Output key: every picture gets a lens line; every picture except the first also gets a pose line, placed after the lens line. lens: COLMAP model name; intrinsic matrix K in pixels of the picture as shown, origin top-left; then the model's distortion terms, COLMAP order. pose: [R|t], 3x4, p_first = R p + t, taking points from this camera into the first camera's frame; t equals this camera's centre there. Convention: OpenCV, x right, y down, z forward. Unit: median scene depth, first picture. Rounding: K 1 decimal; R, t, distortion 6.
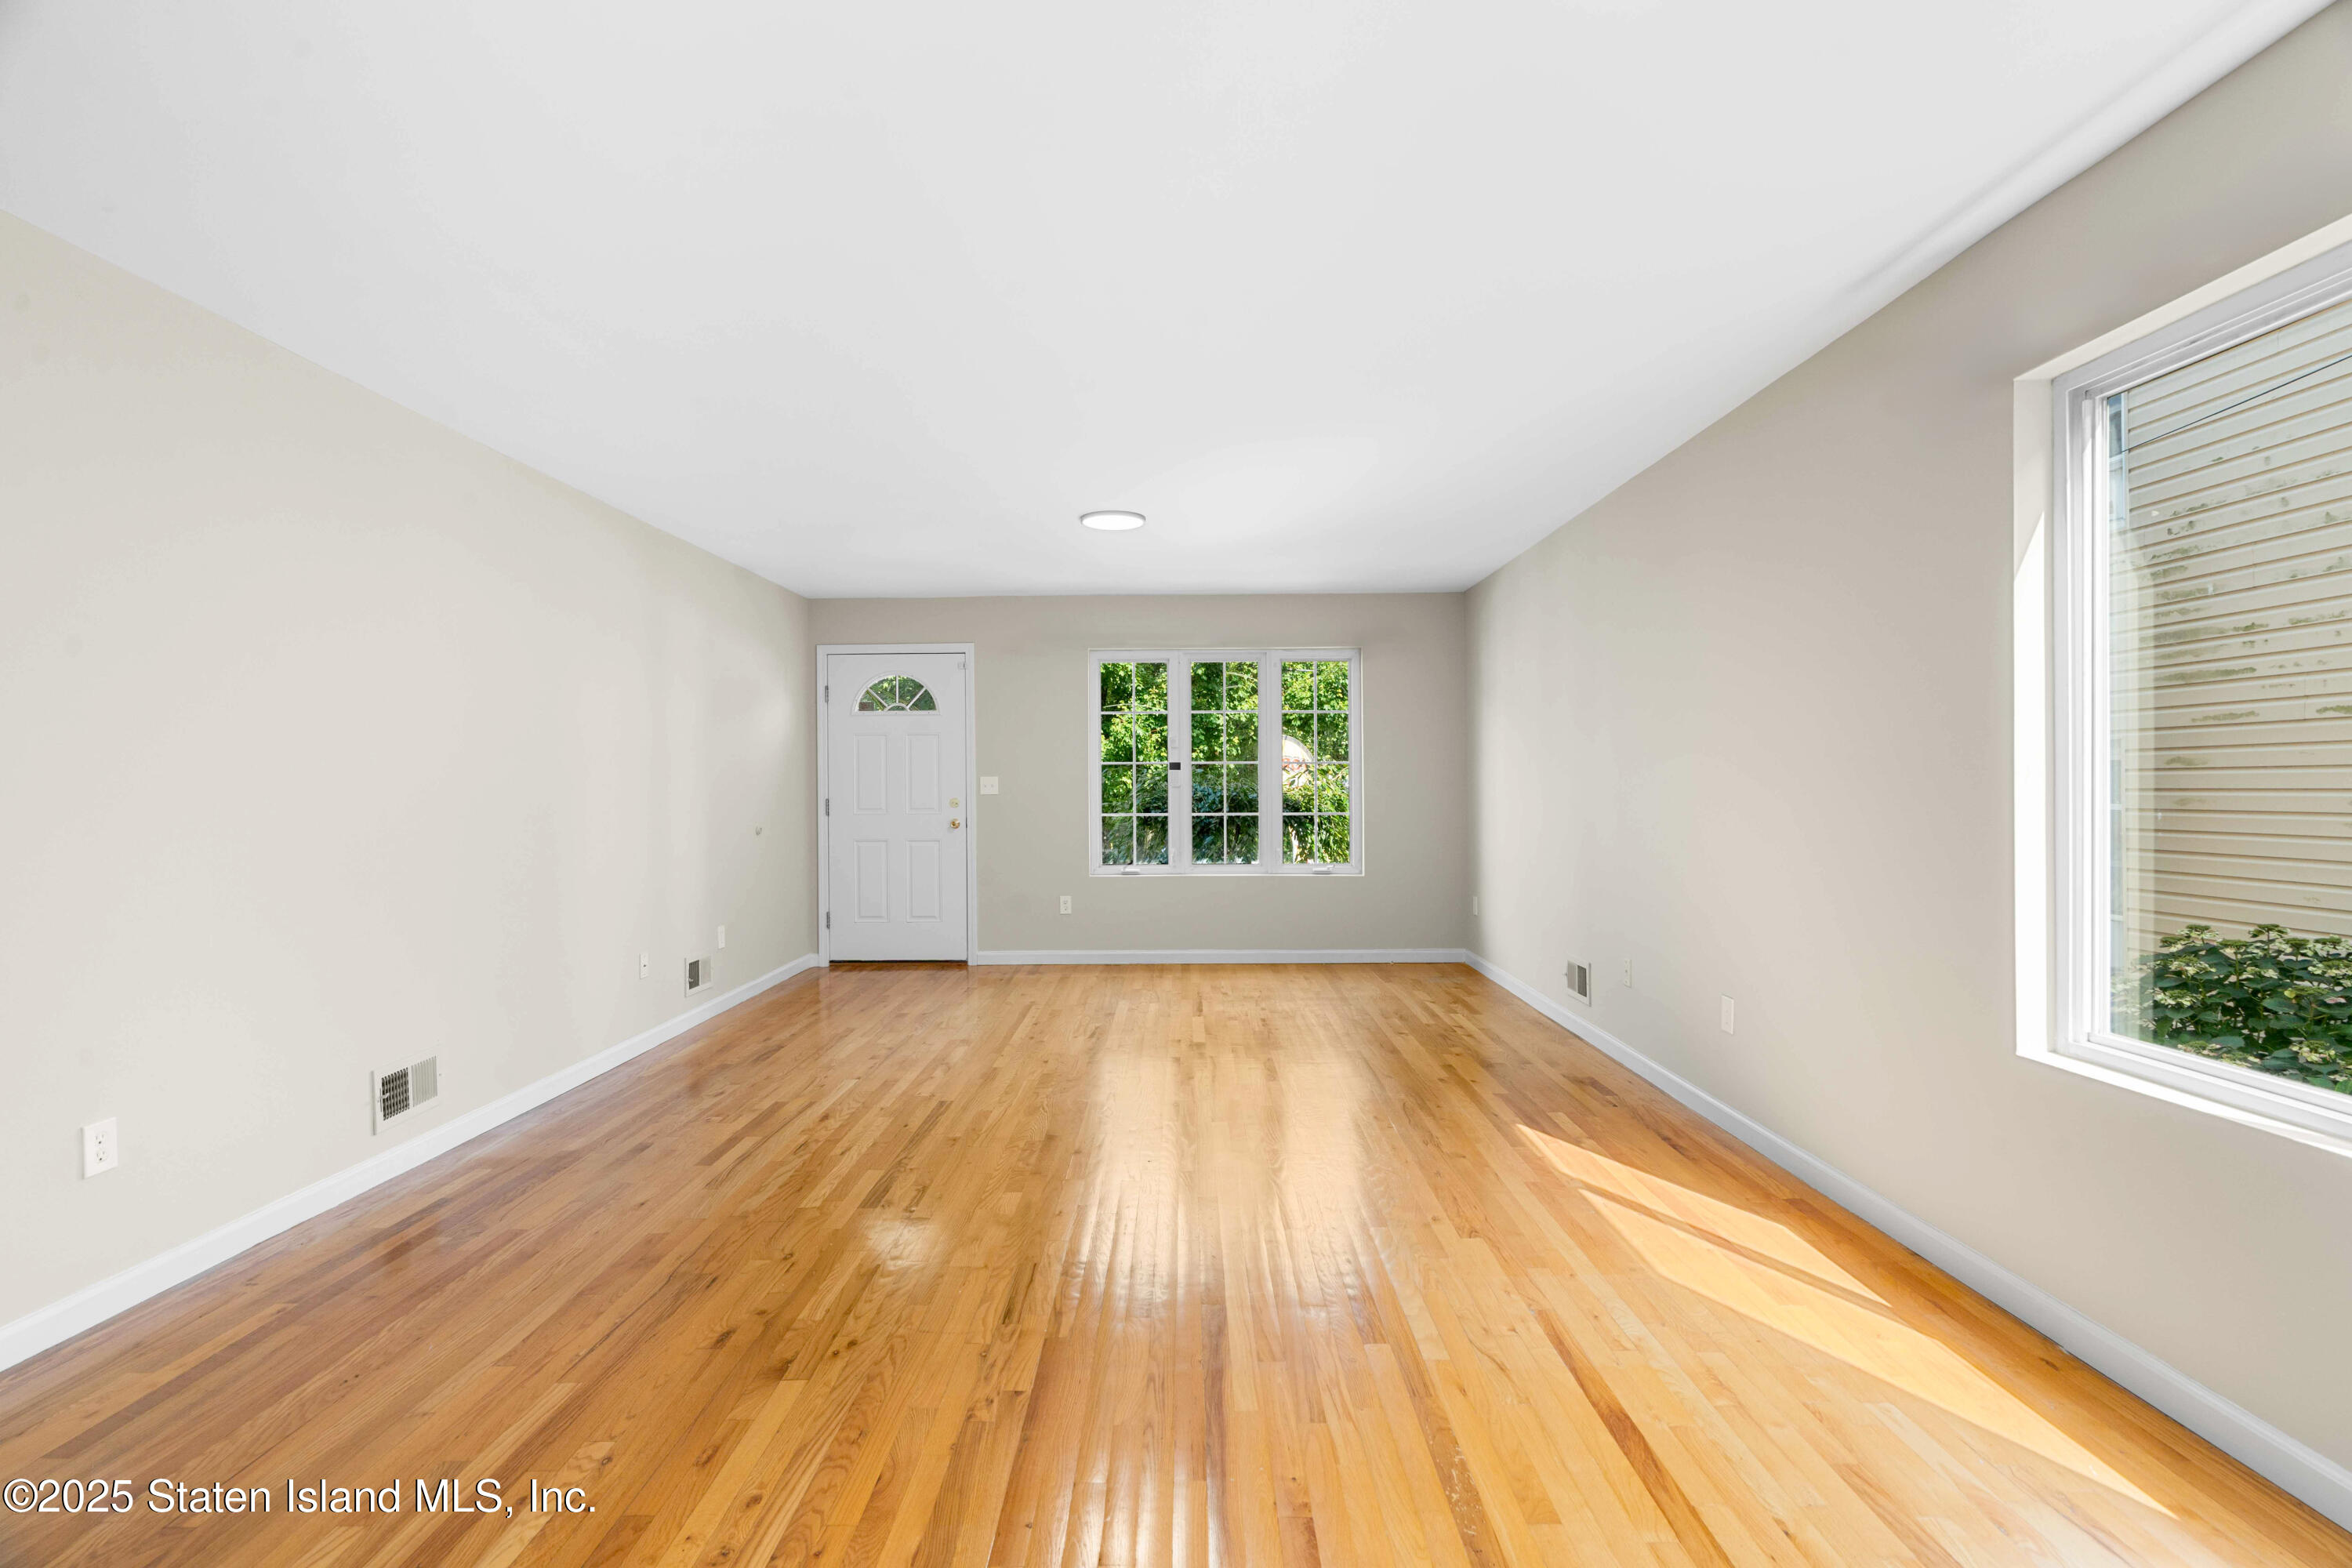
lens RADIAL K [[1048.6, 0, 1186.1], [0, 1048.6, 802.2], [0, 0, 1]] dist [0.001870, 0.000932]
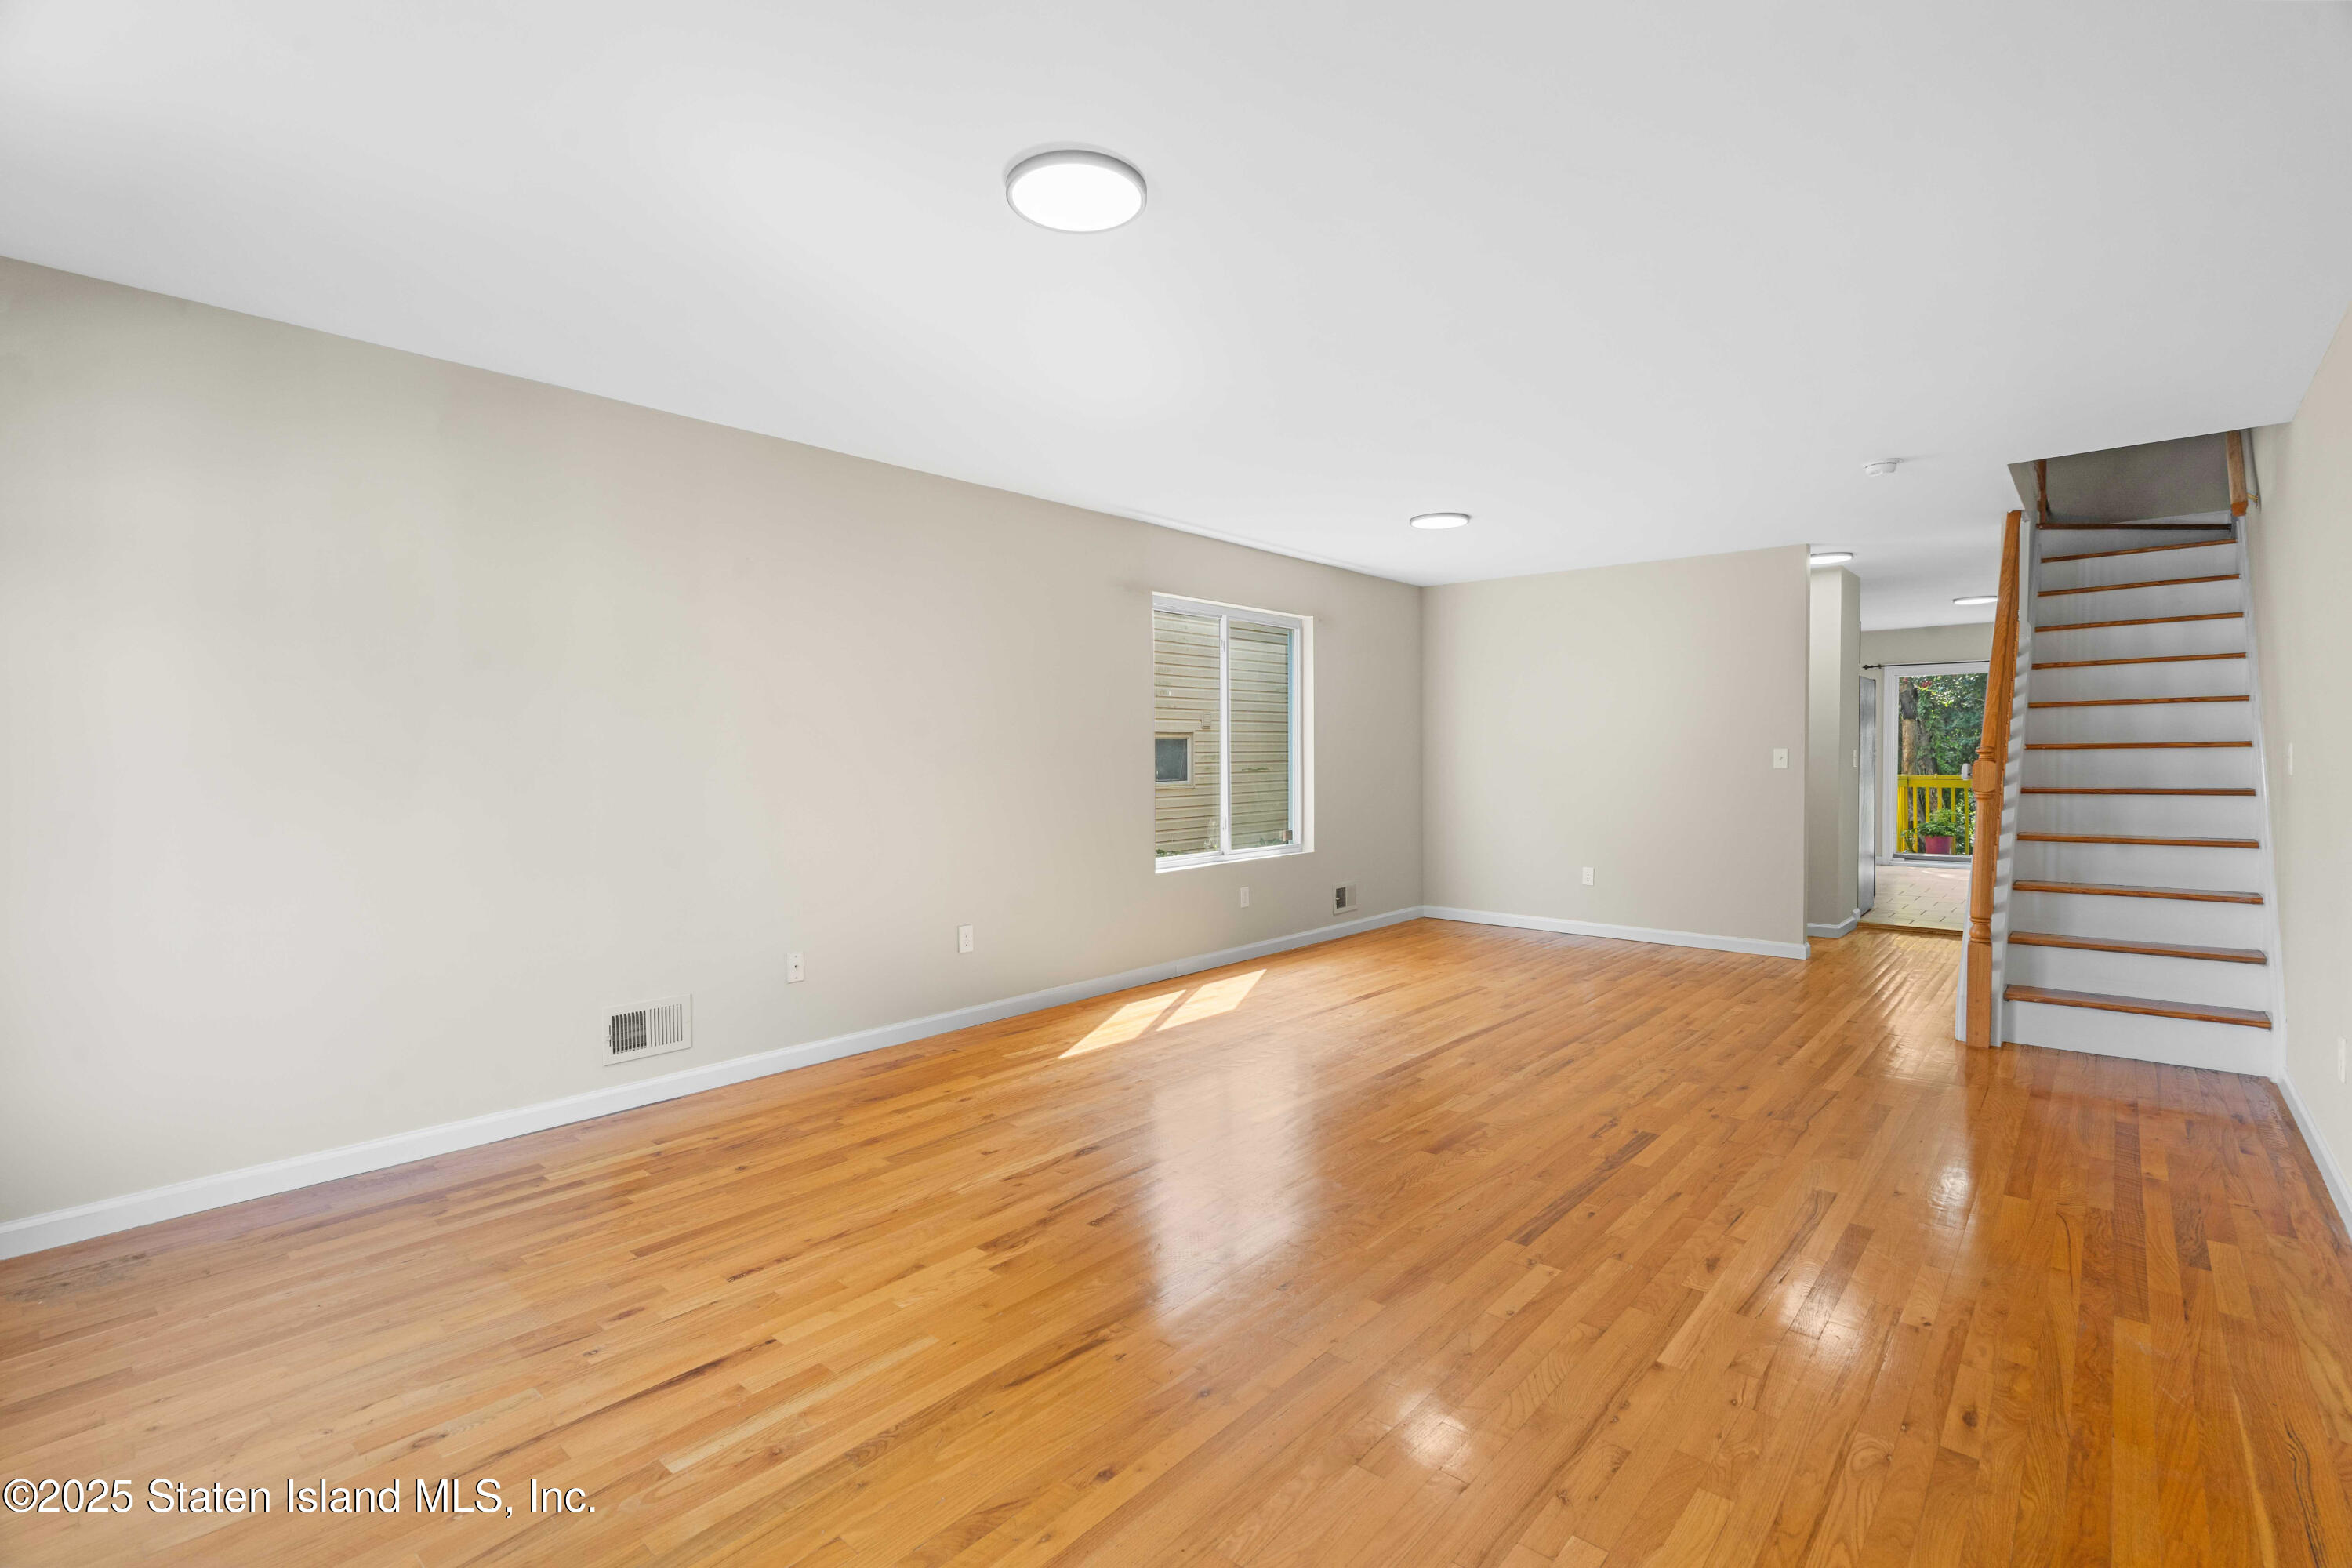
lens RADIAL K [[1074.3, 0, 1170.1], [0, 1074.3, 774.2], [0, 0, 1]] dist [0.002952, 0.006446]
pose [[-0.745608, 0.001539, 0.666383, -0.449788], [0.022155, 0.999502, 0.022480, -0.023261], [-0.666016, 0.031525, -0.745271, 1.428789]]
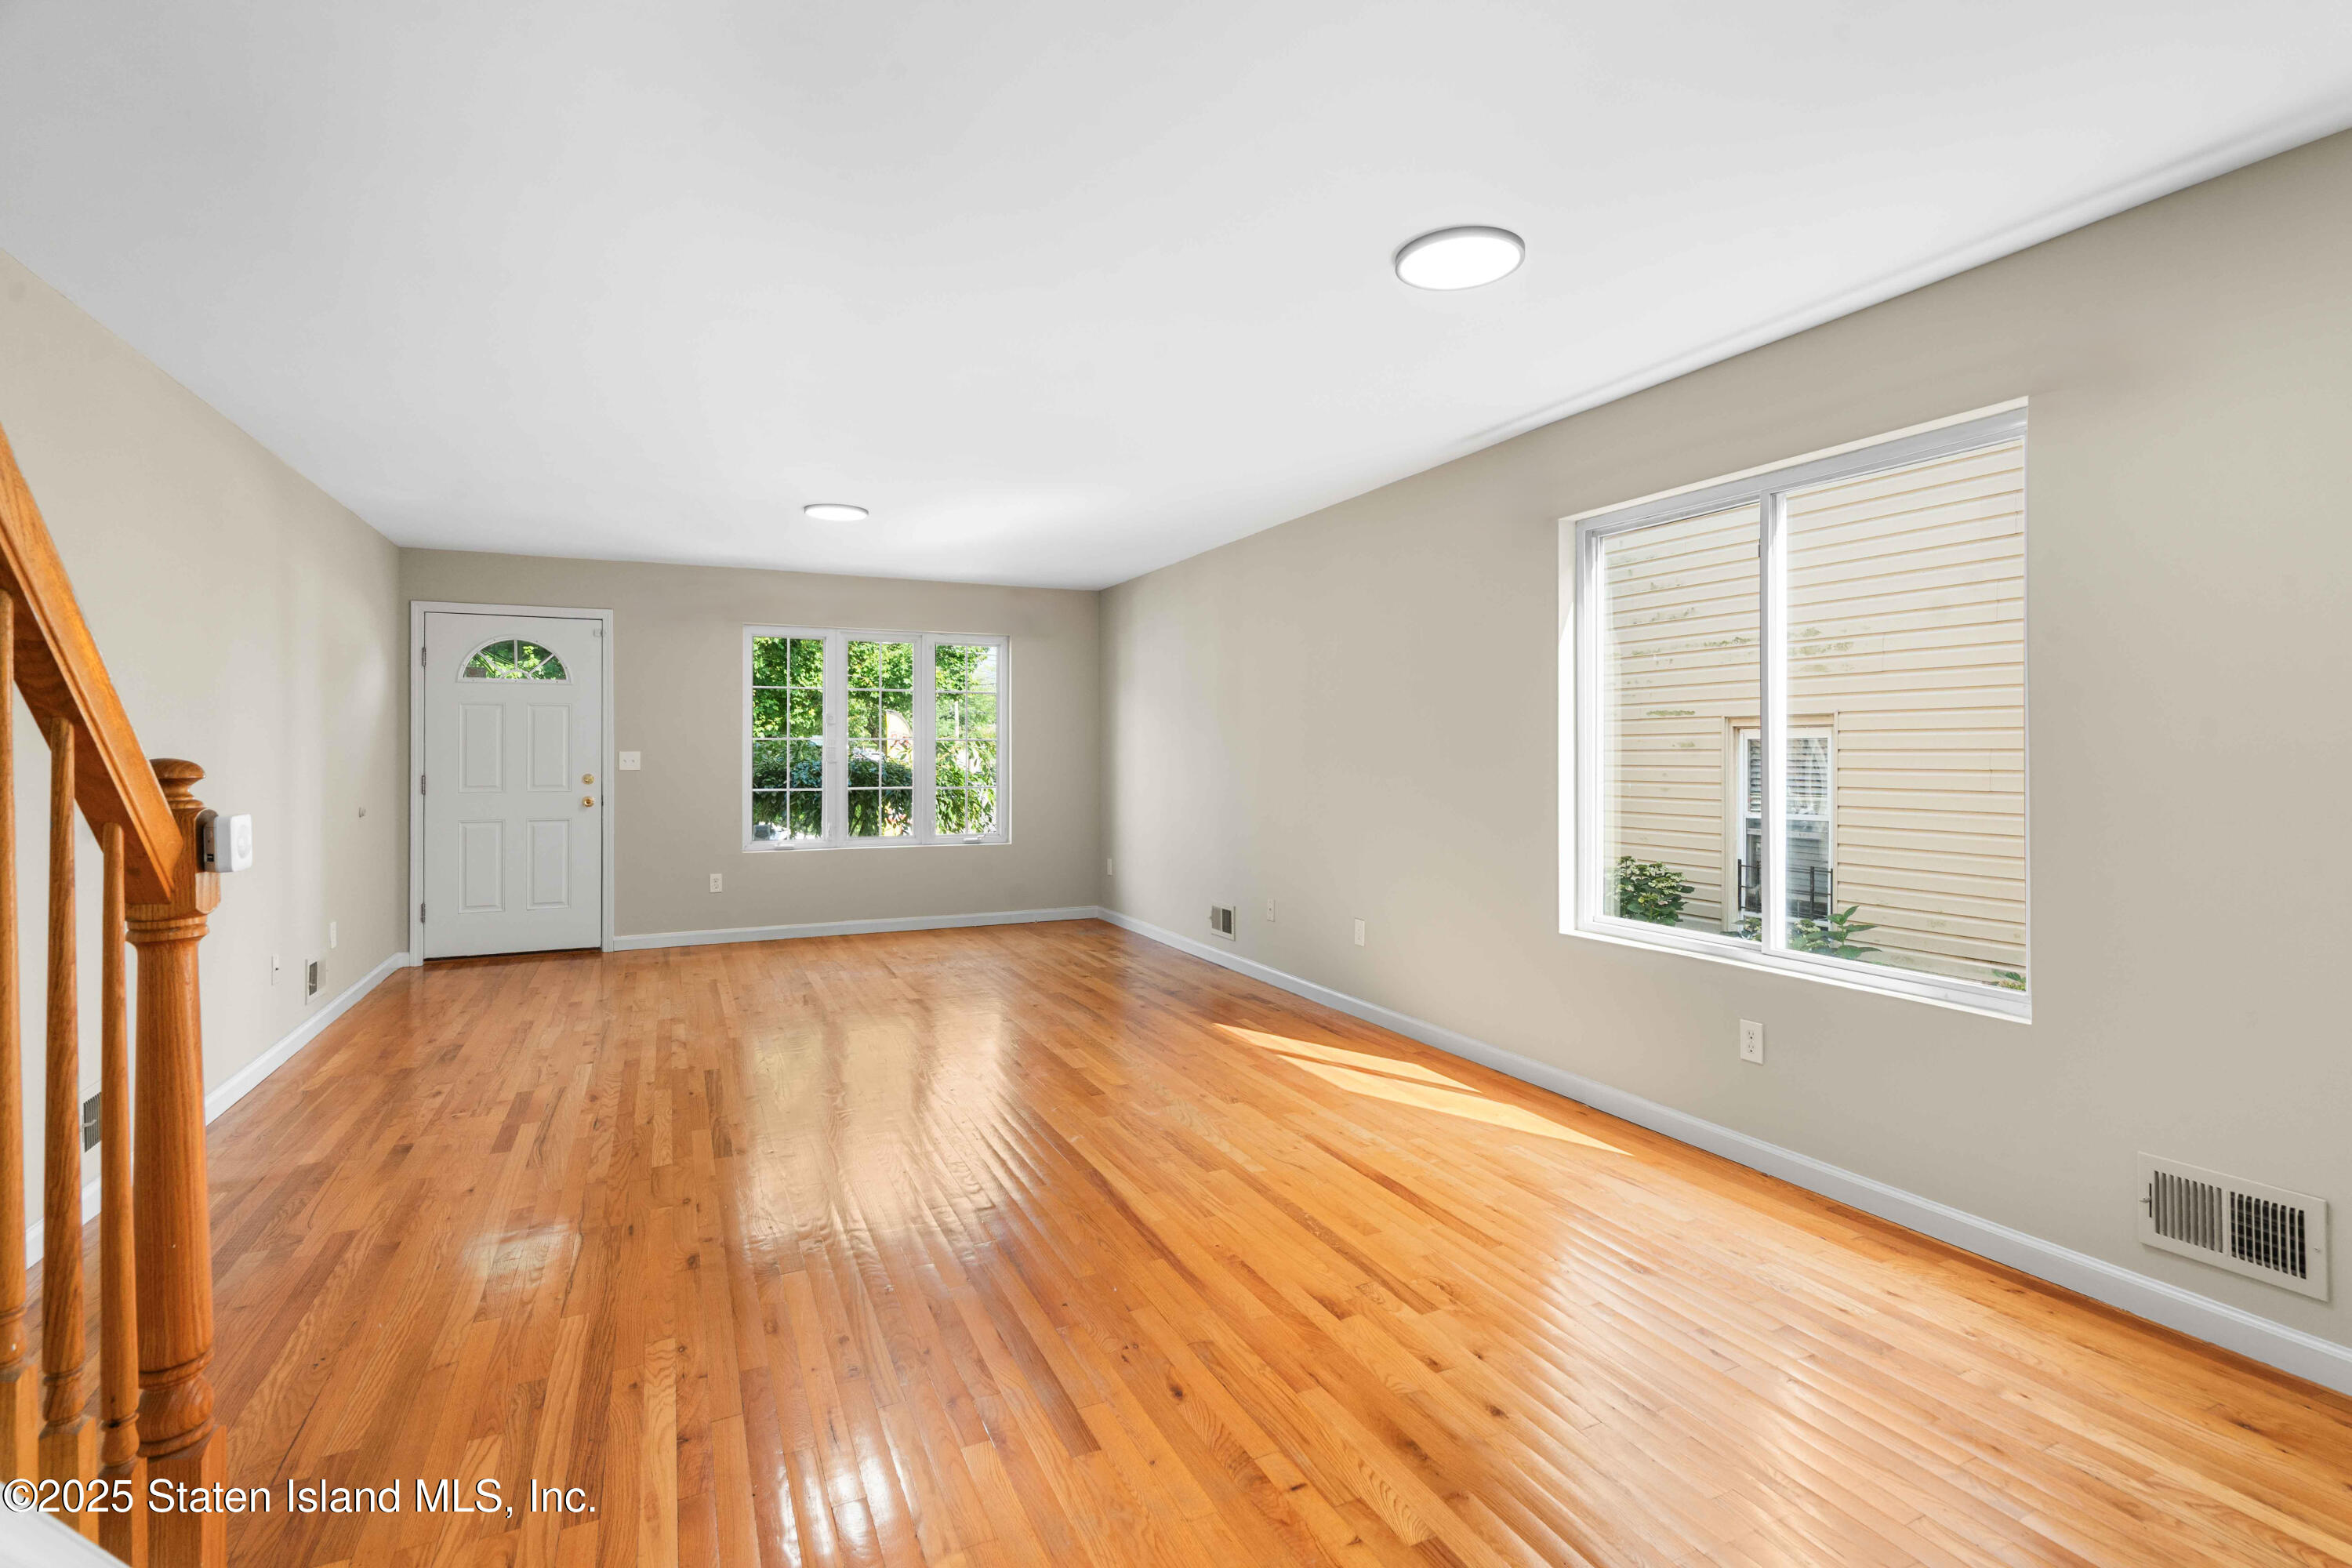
lens RADIAL K [[1074.3, 0, 1170.1], [0, 1074.3, 774.2], [0, 0, 1]] dist [0.002952, 0.006446]
pose [[0.907201, -0.003257, 0.420685, -0.230233], [0.003053, 0.999995, 0.001158, -0.005021], [-0.420687, 0.000234, 0.907206, -0.129864]]
